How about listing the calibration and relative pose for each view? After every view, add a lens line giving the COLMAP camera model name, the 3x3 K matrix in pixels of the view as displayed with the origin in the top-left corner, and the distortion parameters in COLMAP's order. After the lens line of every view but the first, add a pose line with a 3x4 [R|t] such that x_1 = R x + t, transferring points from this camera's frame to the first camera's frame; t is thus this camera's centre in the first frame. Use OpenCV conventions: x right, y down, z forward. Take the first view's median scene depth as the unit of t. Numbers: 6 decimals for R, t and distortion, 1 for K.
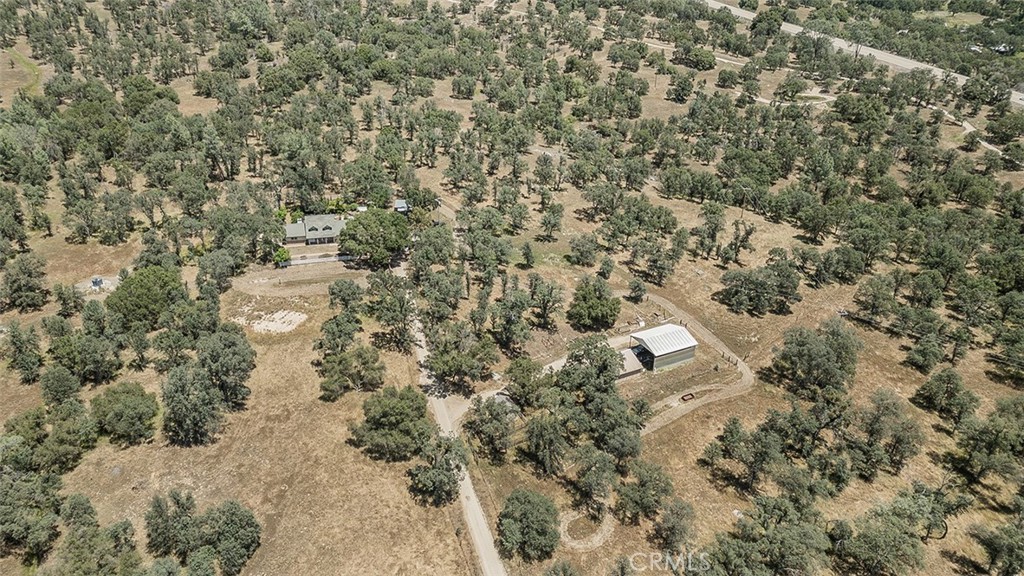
lens RADIAL K [[712.7, 0, 508.8], [0, 712.7, 289.1], [0, 0, 1]] dist [0.077787, -0.046692]
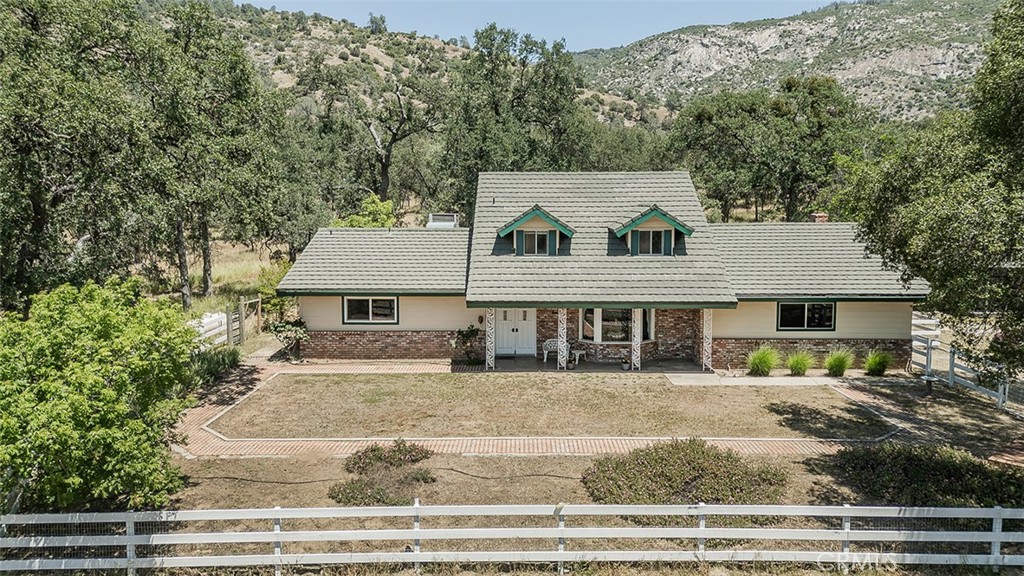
lens RADIAL K [[723.3, 0, 521.2], [0, 723.3, 273.6], [0, 0, 1]] dist [0.082849, -0.058993]
pose [[0.970027, 0.013243, -0.242636, -0.313331], [-0.101488, 0.929336, -0.355013, -0.046335], [0.220789, 0.368996, 0.902826, 1.139975]]
